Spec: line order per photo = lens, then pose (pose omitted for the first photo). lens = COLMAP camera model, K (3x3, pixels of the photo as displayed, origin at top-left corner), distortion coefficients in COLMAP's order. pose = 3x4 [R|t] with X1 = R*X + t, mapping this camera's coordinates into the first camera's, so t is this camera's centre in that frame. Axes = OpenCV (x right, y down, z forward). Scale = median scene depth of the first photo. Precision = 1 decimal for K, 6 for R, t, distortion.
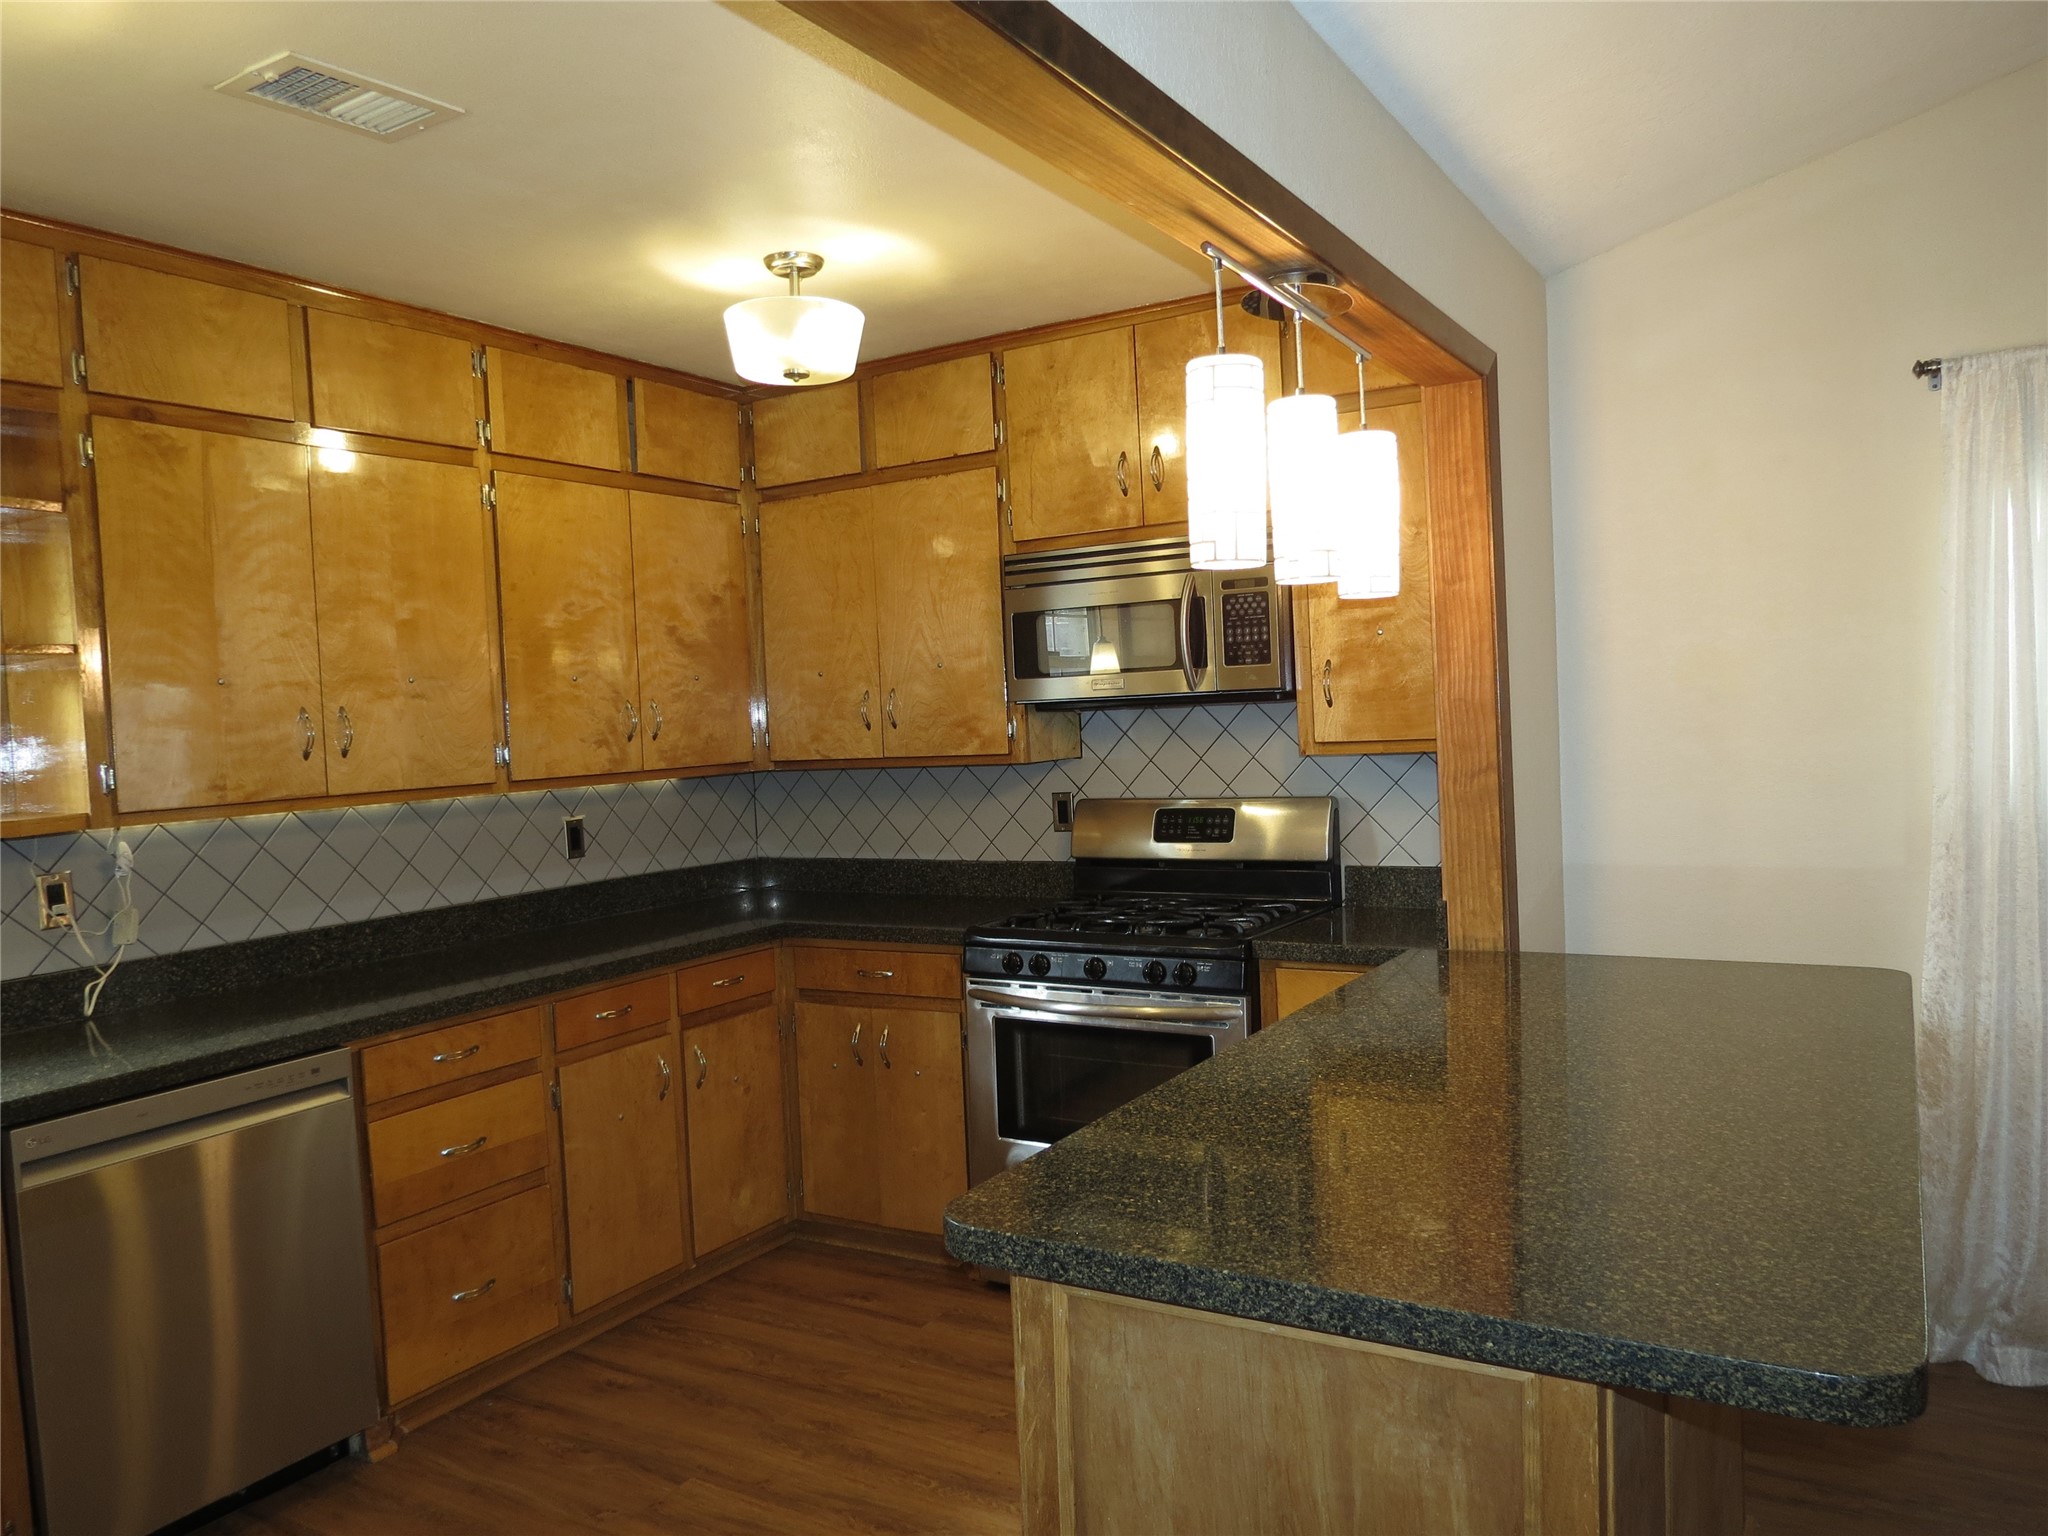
lens RADIAL K [[1464.1, 0, 1019.6], [0, 1464.1, 762.2], [0, 0, 1]] dist [-0.017748, -0.001586]
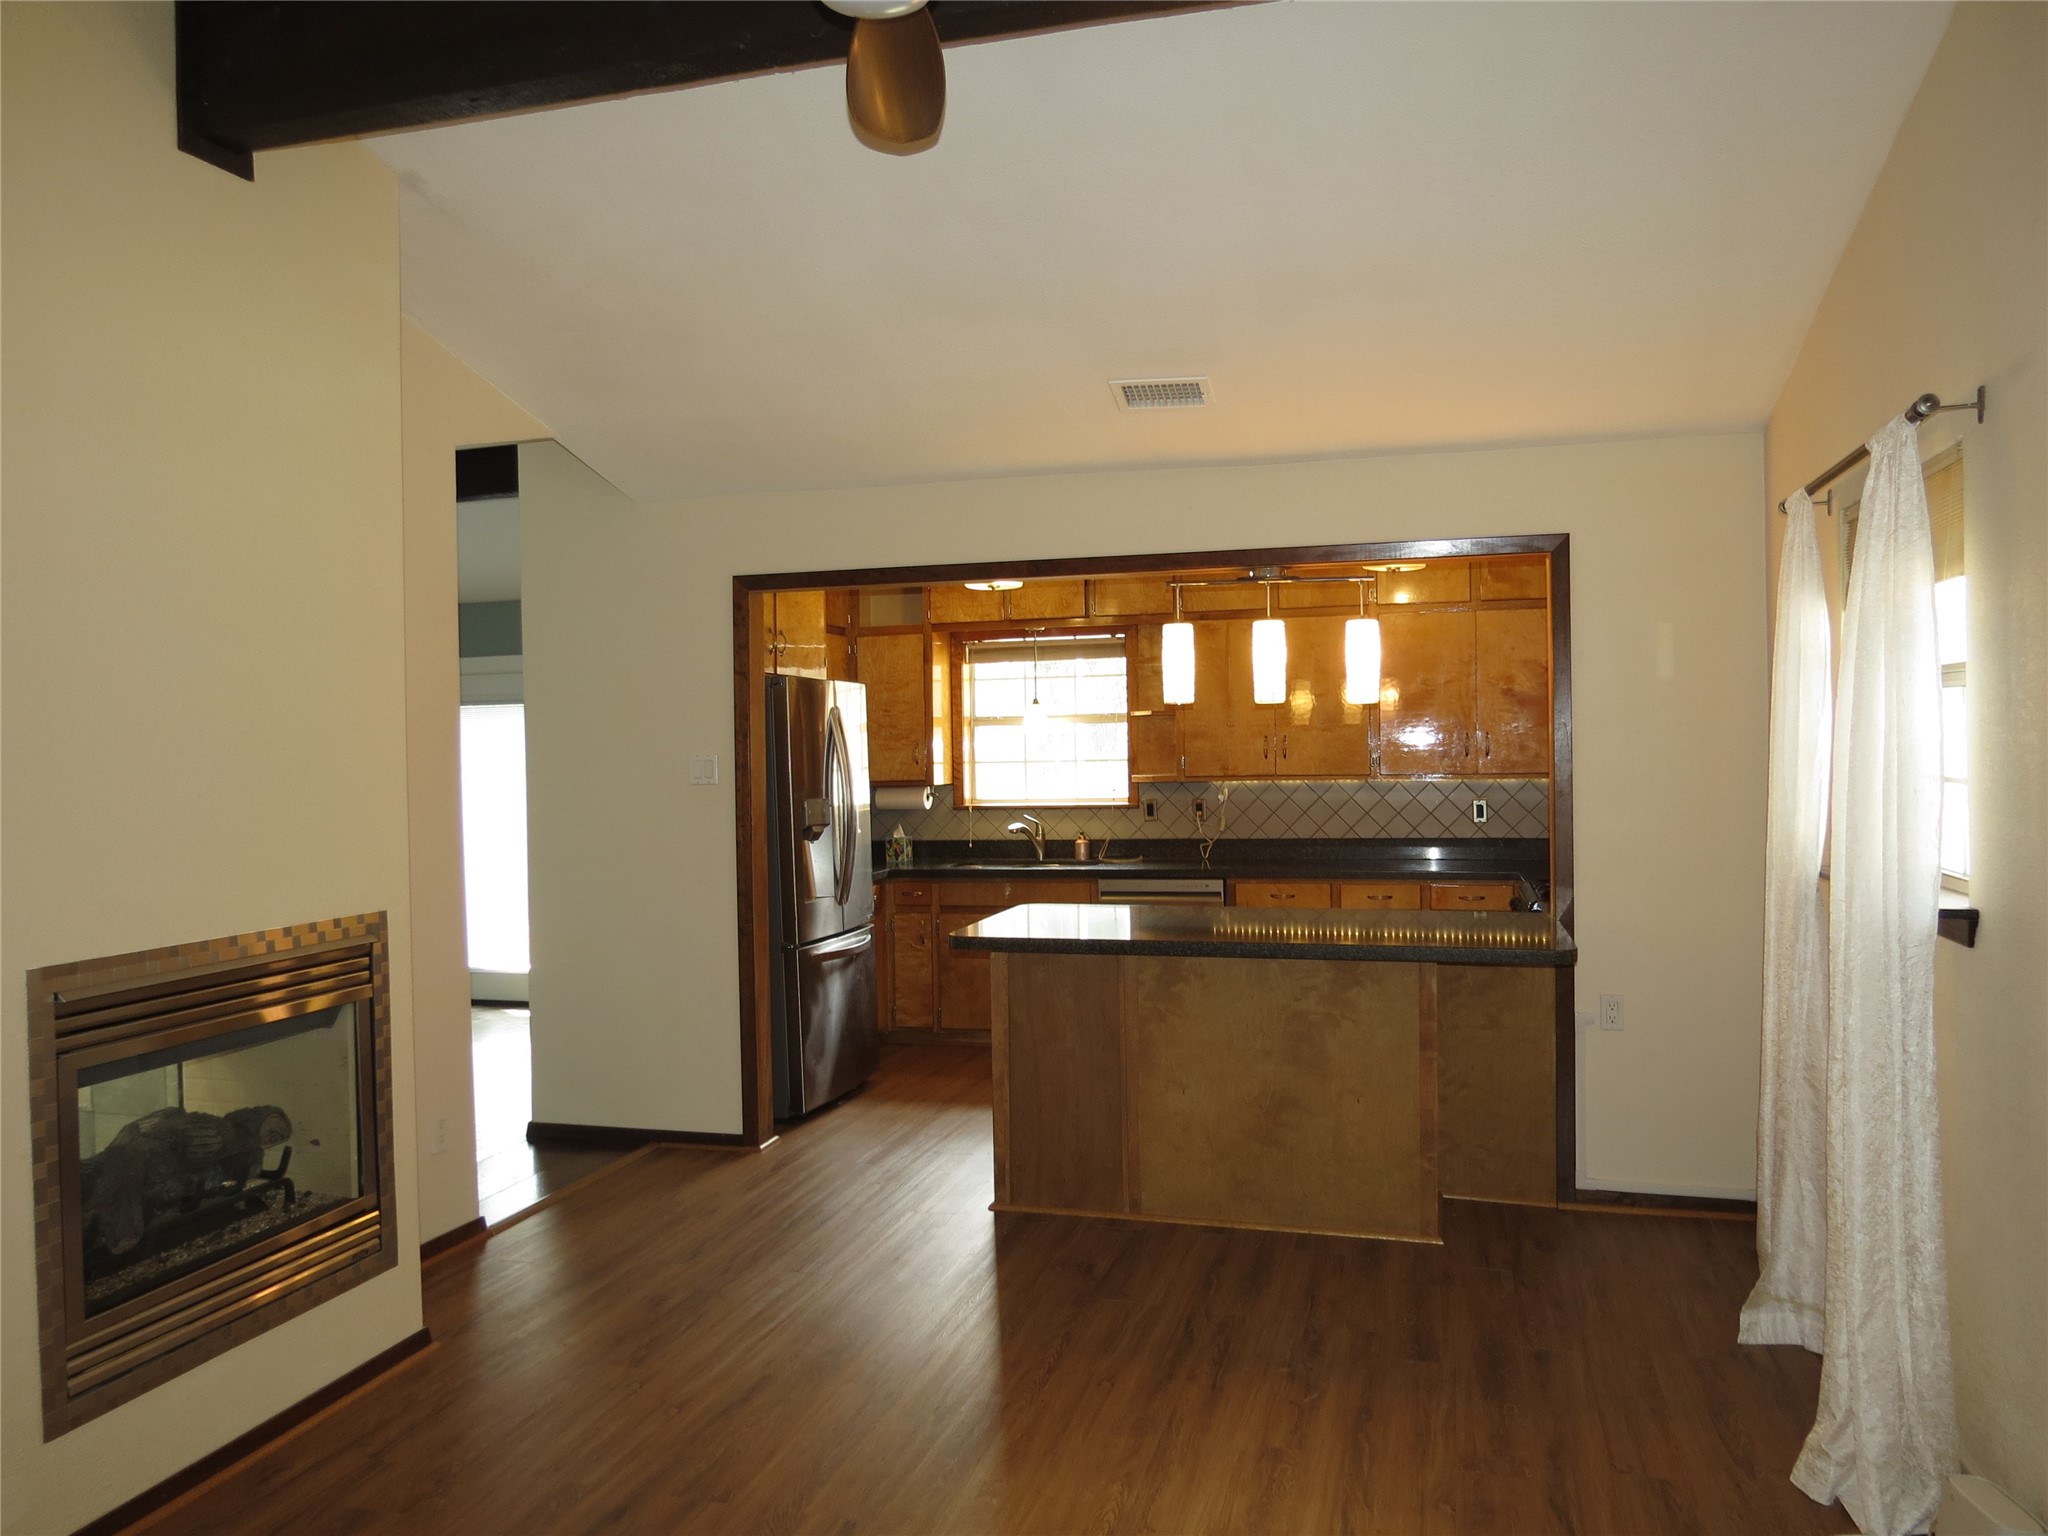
lens RADIAL K [[1464.1, 0, 1019.6], [0, 1464.1, 762.2], [0, 0, 1]] dist [-0.017748, -0.001586]
pose [[0.259734, 0.055908, -0.964060, 1.576221], [-0.026303, 0.998362, 0.050811, -0.099601], [0.965322, 0.012161, 0.260779, 0.039071]]
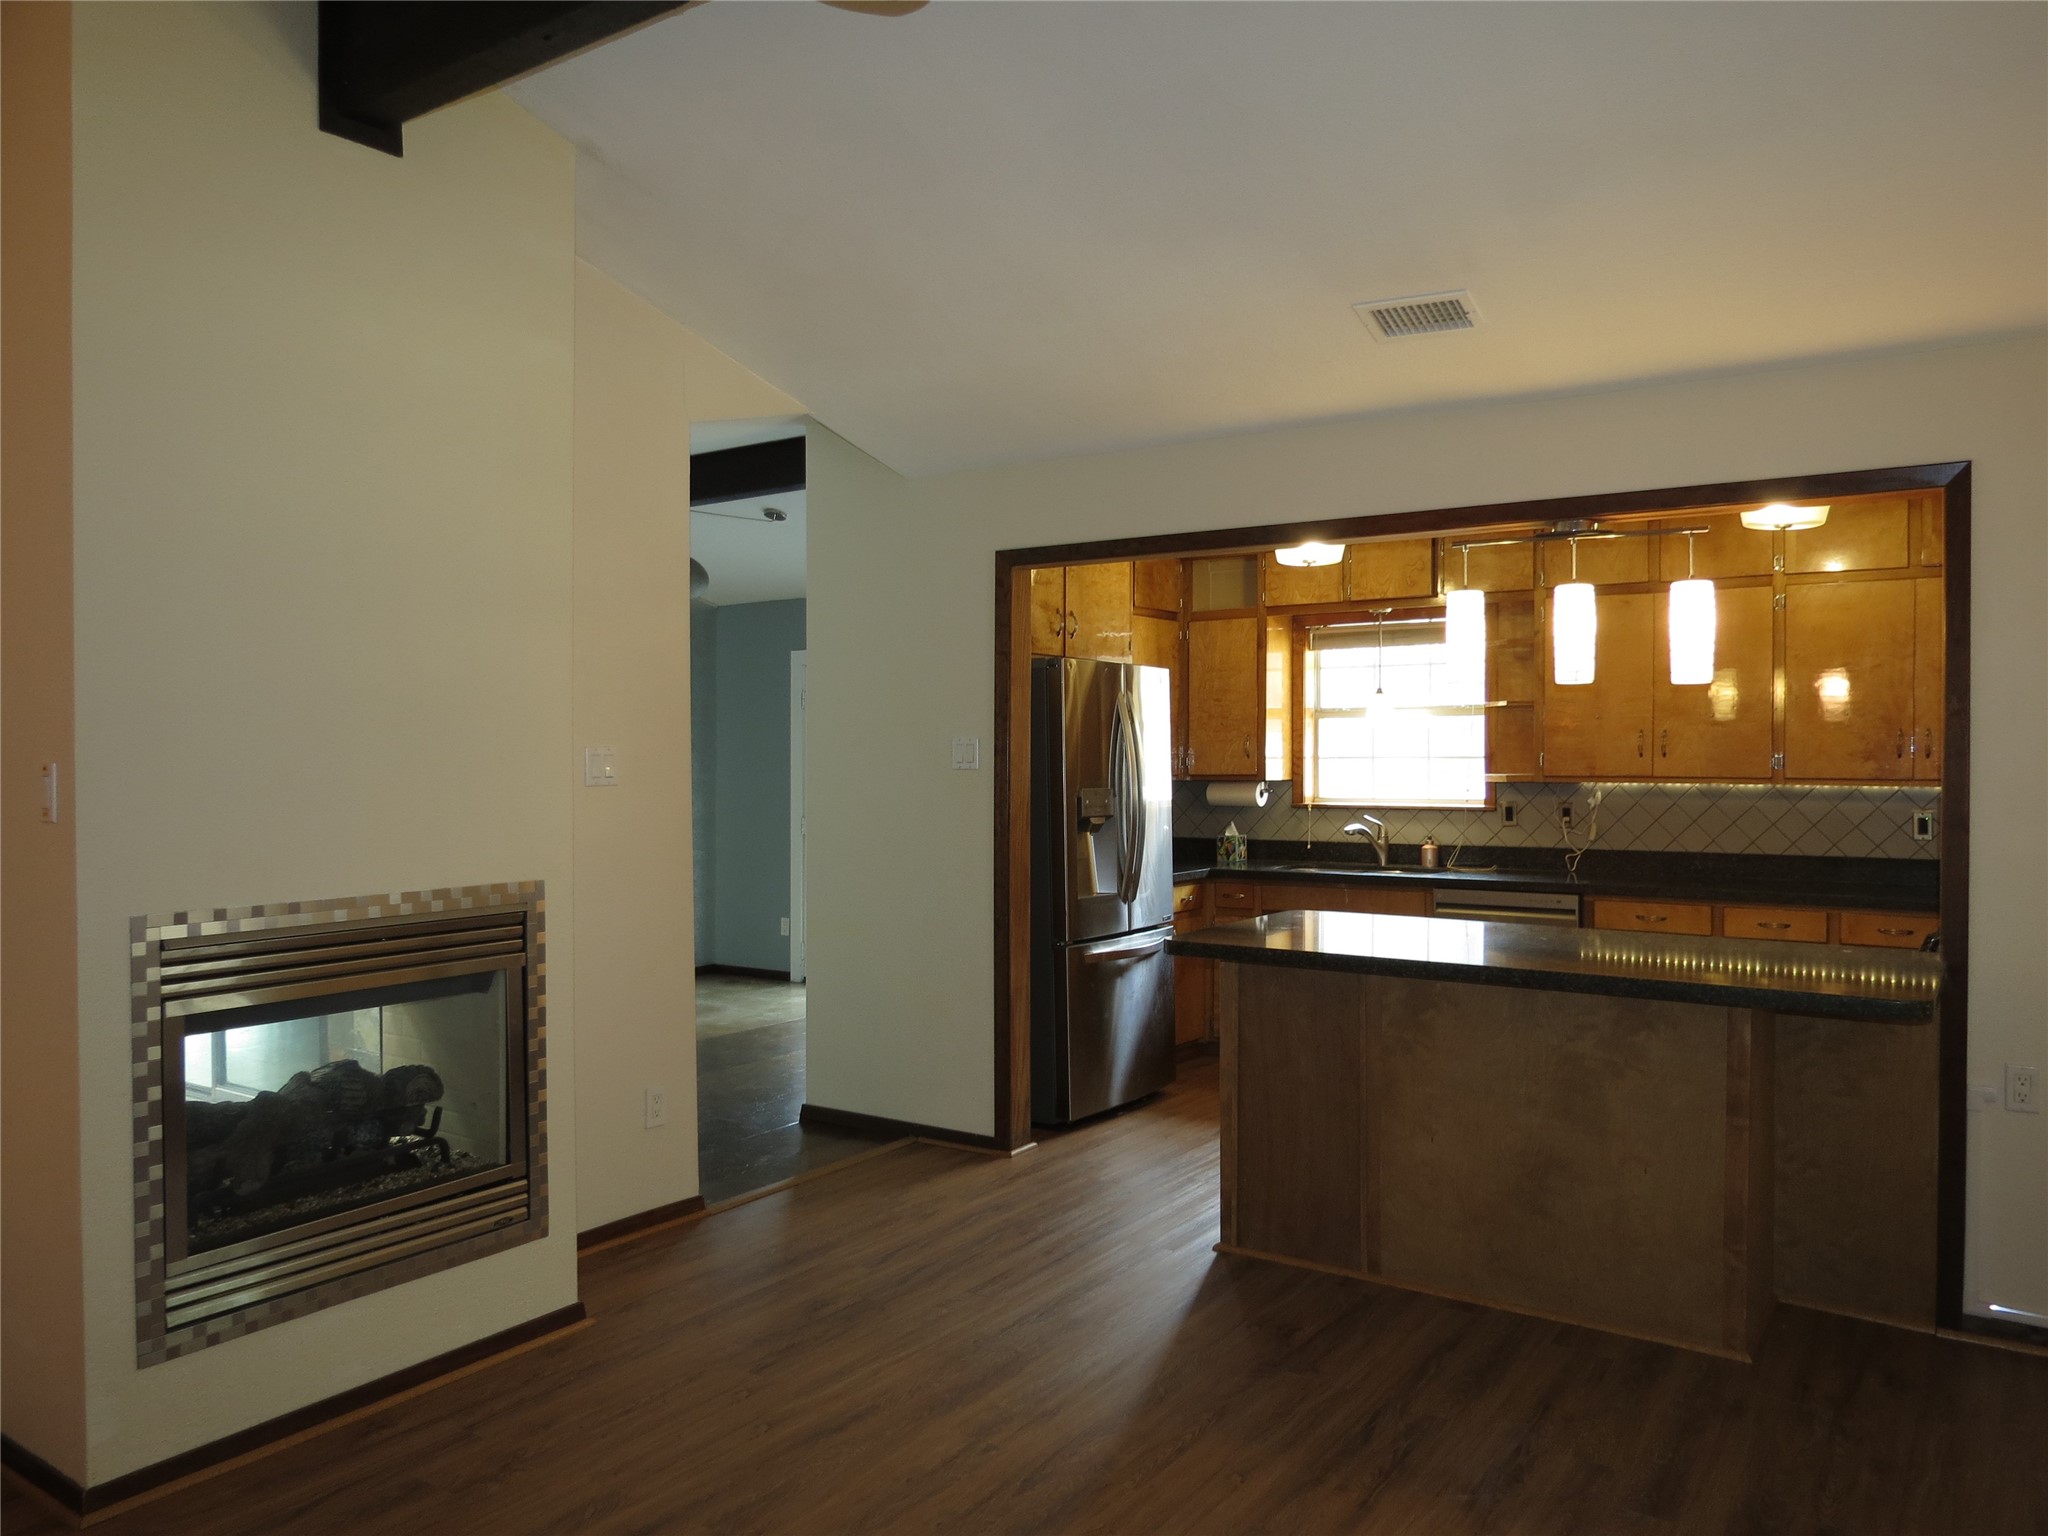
lens RADIAL K [[1464.1, 0, 1019.6], [0, 1464.1, 762.2], [0, 0, 1]] dist [-0.017748, -0.001586]
pose [[-0.055968, 0.055664, -0.996880, 1.470903], [-0.028769, 0.997940, 0.057339, -0.081117], [0.998018, 0.031888, -0.054251, 0.275063]]
